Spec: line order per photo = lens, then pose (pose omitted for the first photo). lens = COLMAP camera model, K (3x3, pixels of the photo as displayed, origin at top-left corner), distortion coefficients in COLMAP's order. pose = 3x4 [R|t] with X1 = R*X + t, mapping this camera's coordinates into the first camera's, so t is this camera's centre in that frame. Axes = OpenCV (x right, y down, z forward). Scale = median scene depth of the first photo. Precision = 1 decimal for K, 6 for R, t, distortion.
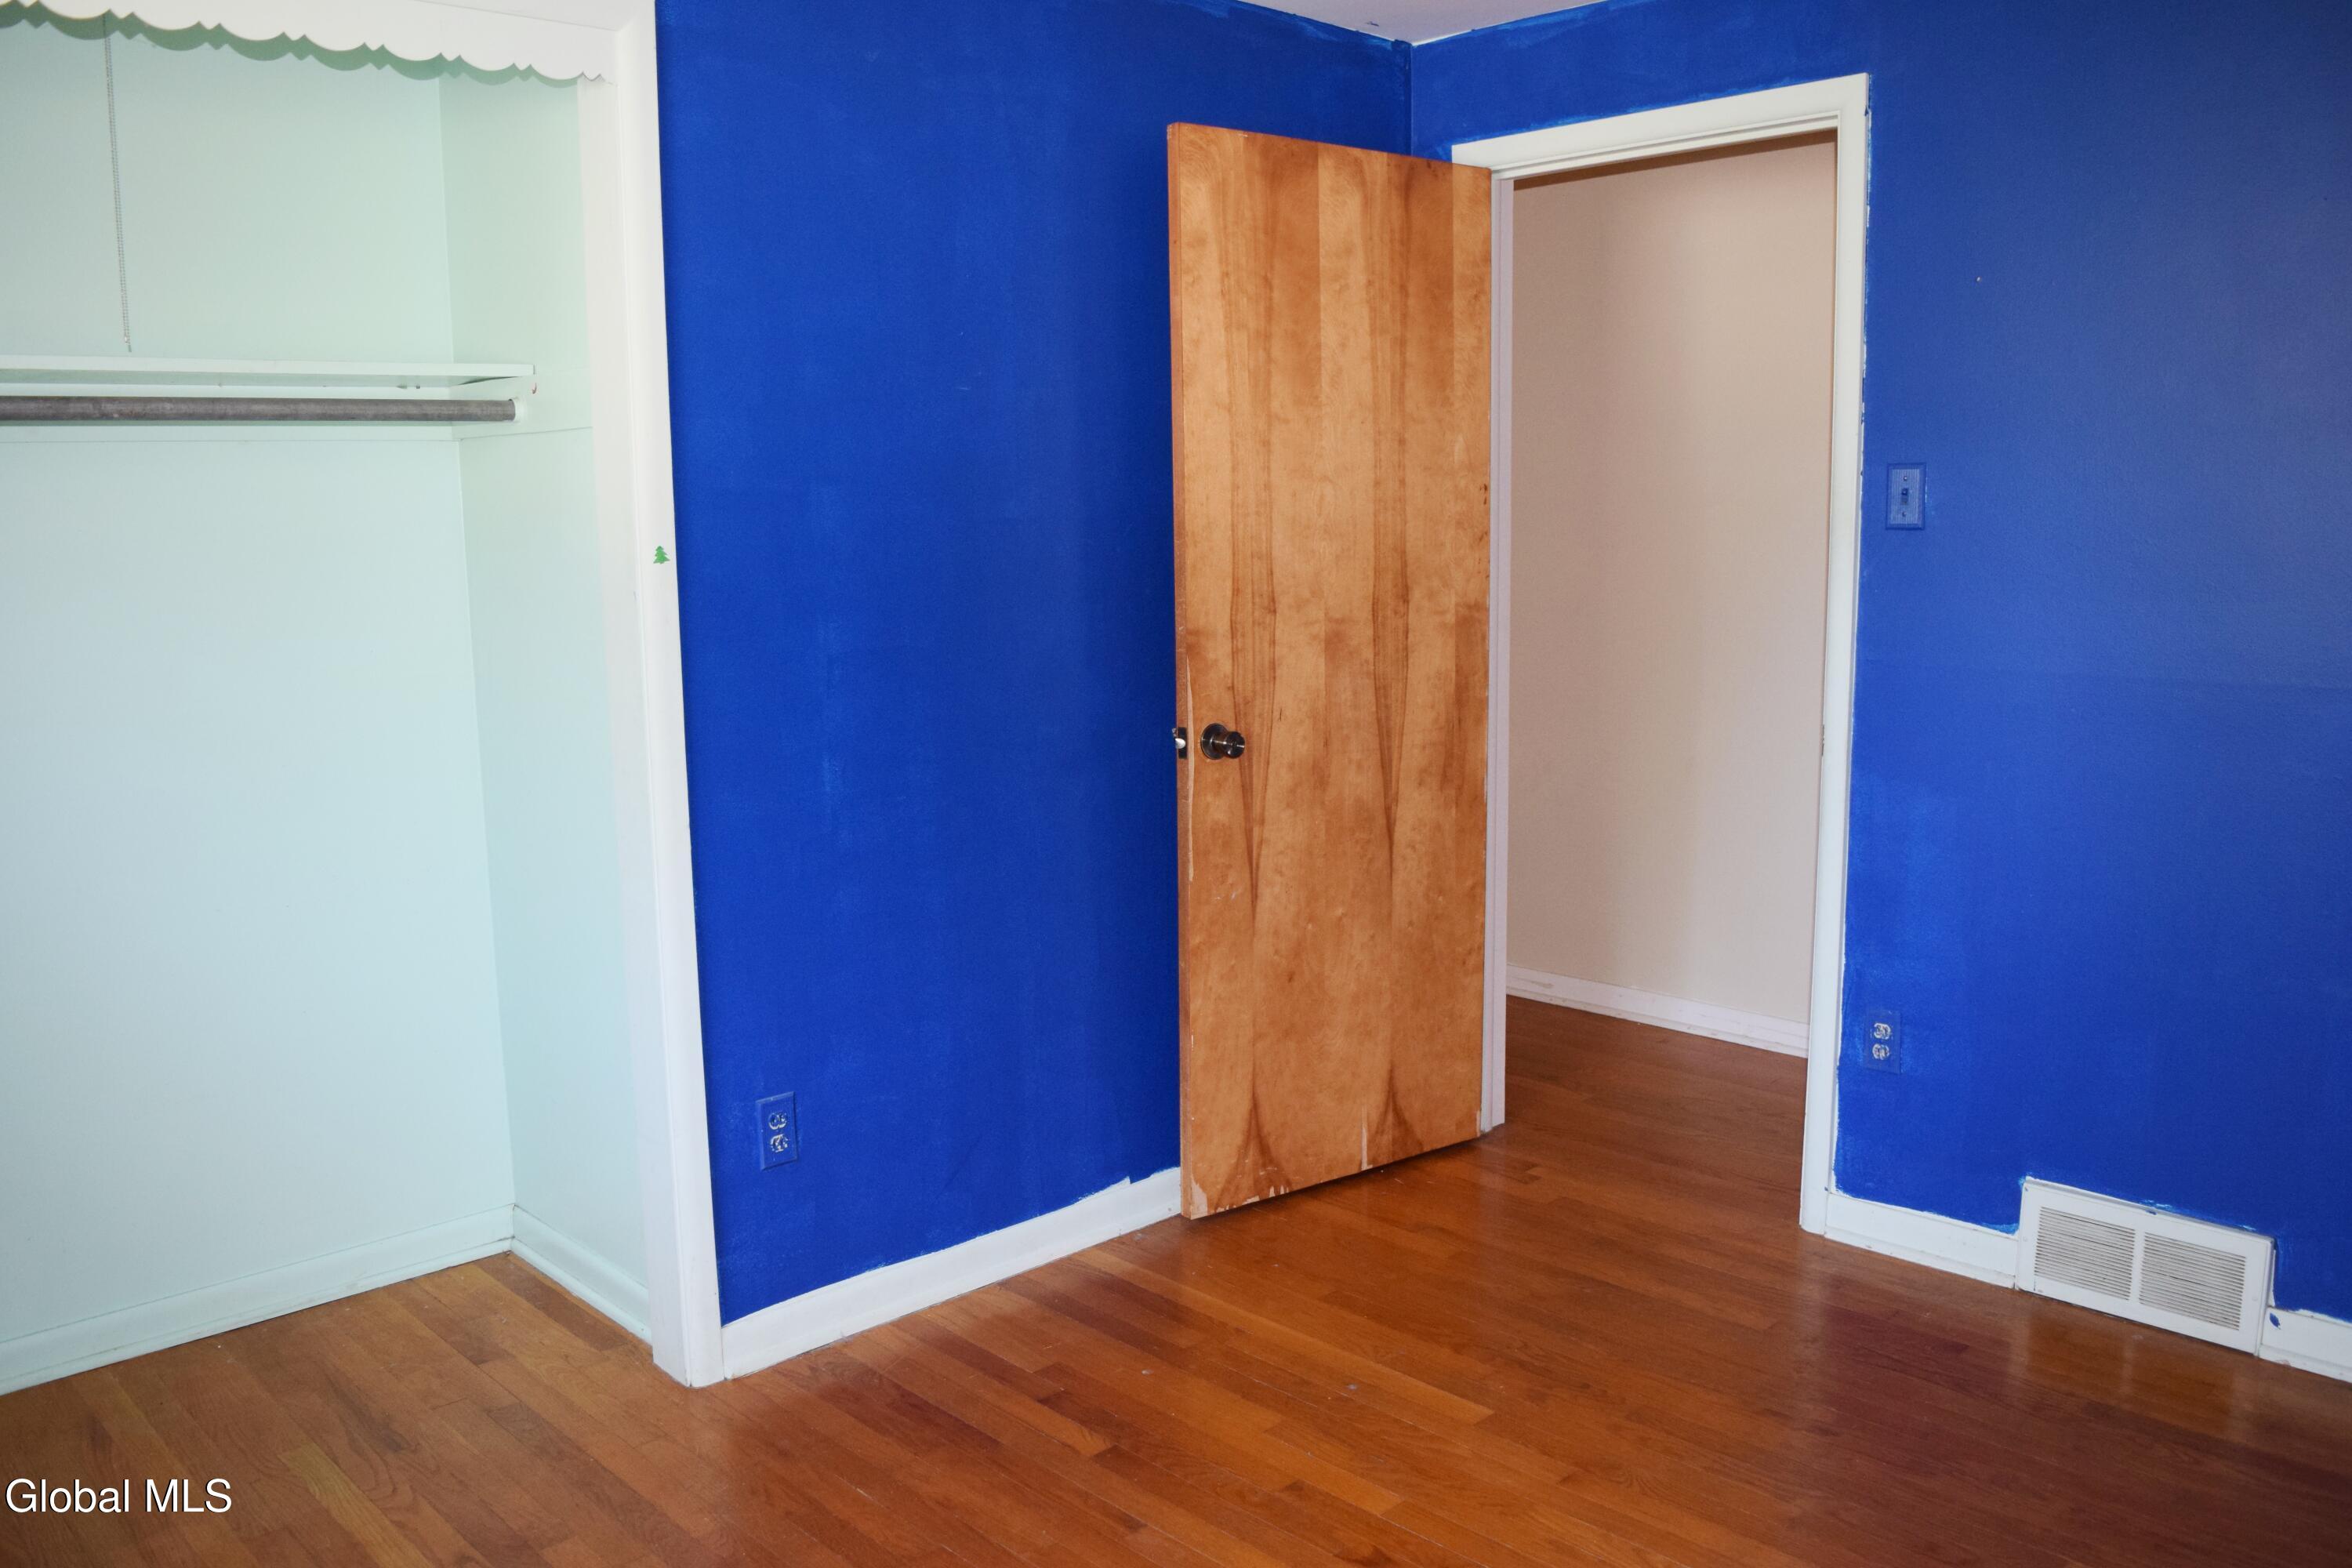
lens RADIAL K [[1848.0, 0, 1171.8], [0, 1848.0, 790.8], [0, 0, 1]] dist [-0.092808, 0.015313]
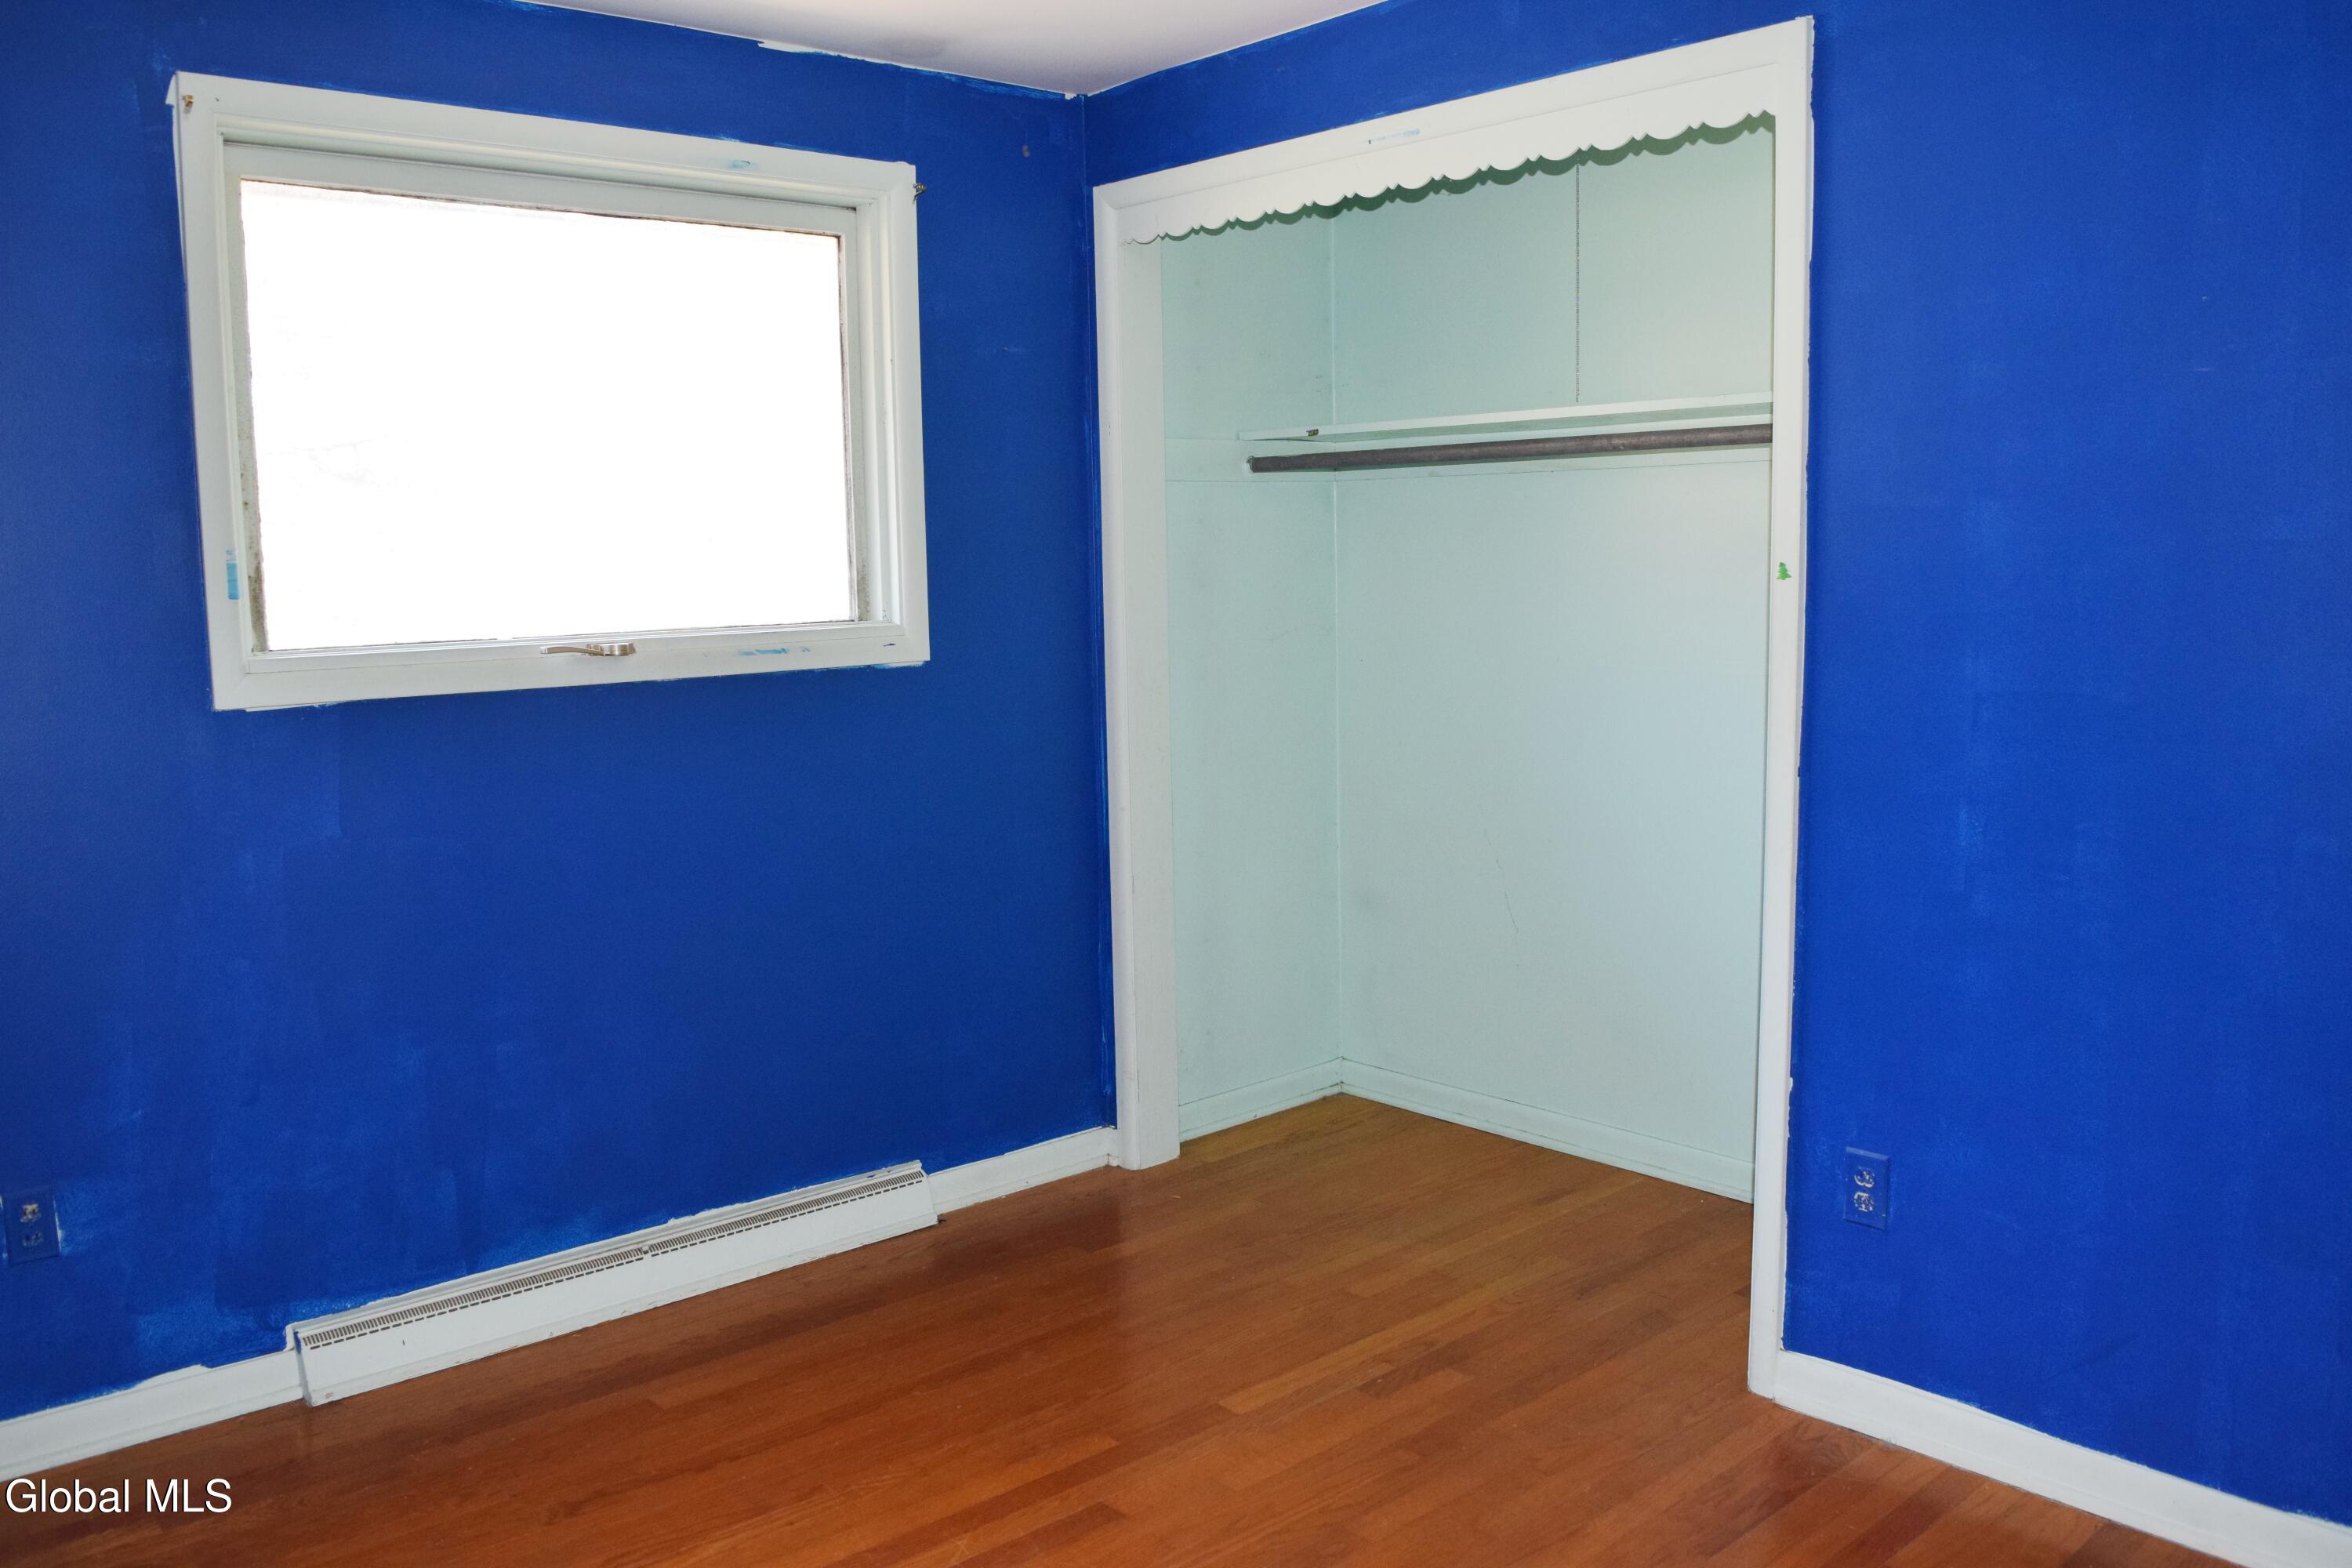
lens RADIAL K [[1848.0, 0, 1182.9], [0, 1848.0, 778.8], [0, 0, 1]] dist [-0.092808, 0.015313]
pose [[-0.036987, 0.141174, -0.989294, 0.689366], [-0.130527, 0.980807, 0.144843, -0.109246], [0.990755, 0.134487, -0.017850, 0.646382]]
